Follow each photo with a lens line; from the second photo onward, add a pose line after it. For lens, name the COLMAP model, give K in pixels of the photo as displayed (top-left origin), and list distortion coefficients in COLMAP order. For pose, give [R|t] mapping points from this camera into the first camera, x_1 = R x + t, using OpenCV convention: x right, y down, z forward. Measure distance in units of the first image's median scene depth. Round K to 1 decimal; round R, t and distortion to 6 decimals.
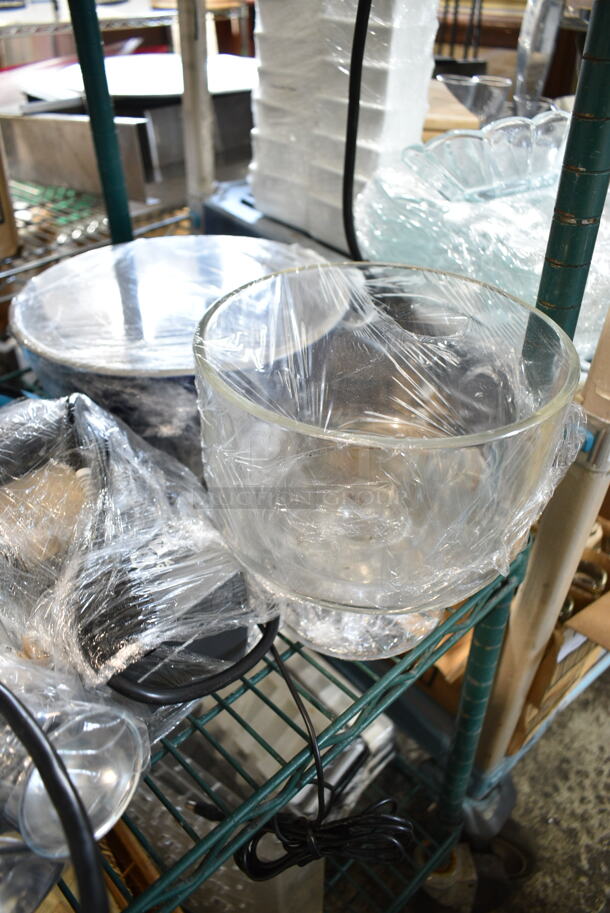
lens RADIAL K [[695.4, 0, 305.0], [0, 695.4, 456.5], [0, 0, 1]] dist [-0.004155, 0.000739]
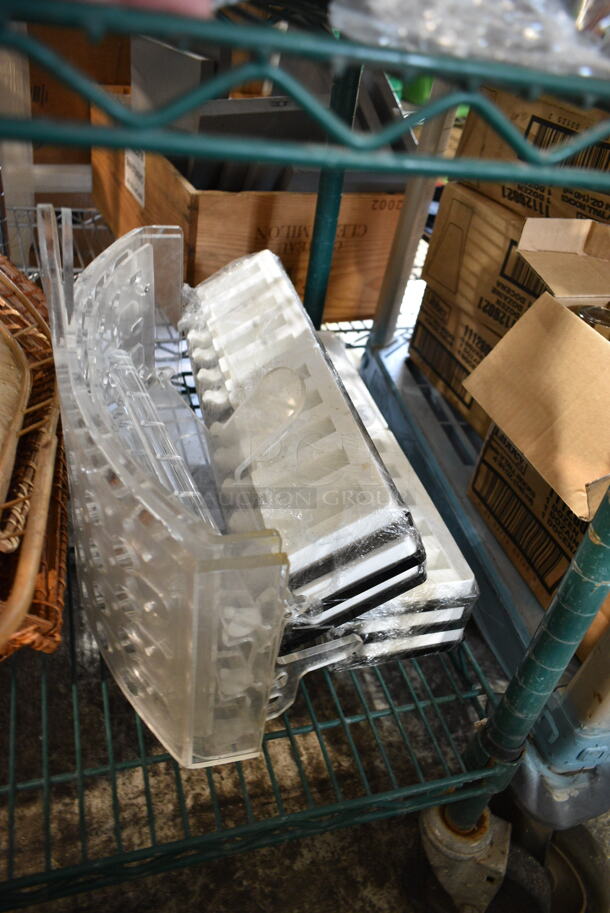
lens RADIAL K [[695.4, 0, 305.0], [0, 695.4, 456.5], [0, 0, 1]] dist [-0.004155, 0.000739]
pose [[0.877476, 0.379710, -0.293012, 0.167538], [-0.387612, 0.921230, 0.033035, 0.395133], [0.282476, 0.084588, 0.955538, 0.383864]]
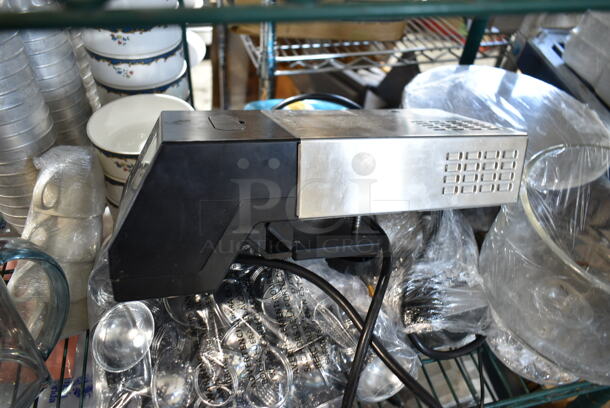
lens RADIAL K [[465.4, 0, 305.0], [0, 465.4, 204.0], [0, 0, 1]] dist [-0.026648, 0.004415]
pose [[0.854201, 0.411186, -0.318225, -0.127883], [-0.370695, 0.910786, 0.181805, -0.066261], [0.364590, -0.037333, 0.930419, -0.148940]]
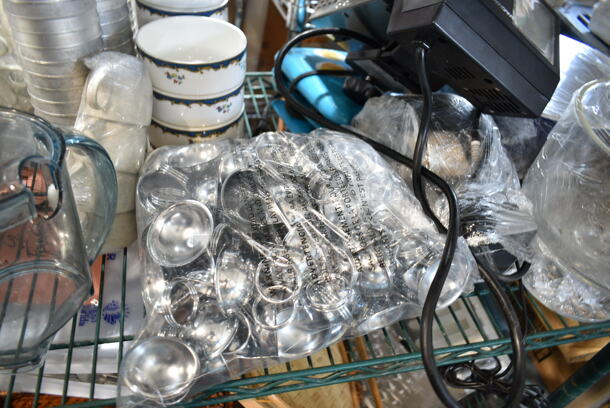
lens RADIAL K [[464.6, 0, 309.6], [0, 464.6, 203.9], [0, 0, 1]] dist [-0.004155, 0.000739]
pose [[0.847476, 0.446514, -0.287072, -0.158348], [-0.414832, 0.894502, 0.166674, 0.085159], [0.331209, -0.022165, 0.943297, -0.182371]]
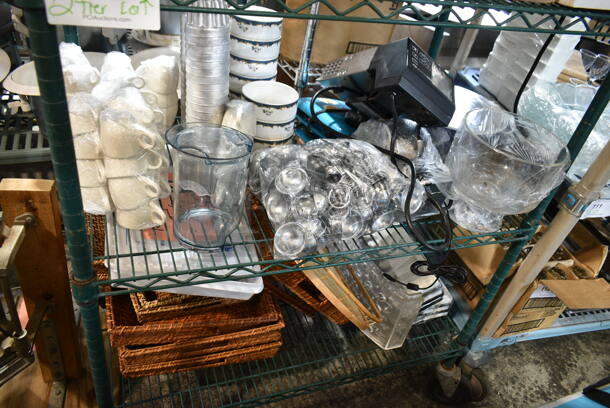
lens RADIAL K [[464.6, 0, 309.6], [0, 464.6, 203.9], [0, 0, 1]] dist [-0.004155, 0.000739]
pose [[0.899772, 0.373841, -0.225063, -0.099037], [-0.378695, 0.925238, 0.022895, 0.288978], [0.216796, 0.064630, 0.974075, -0.873884]]
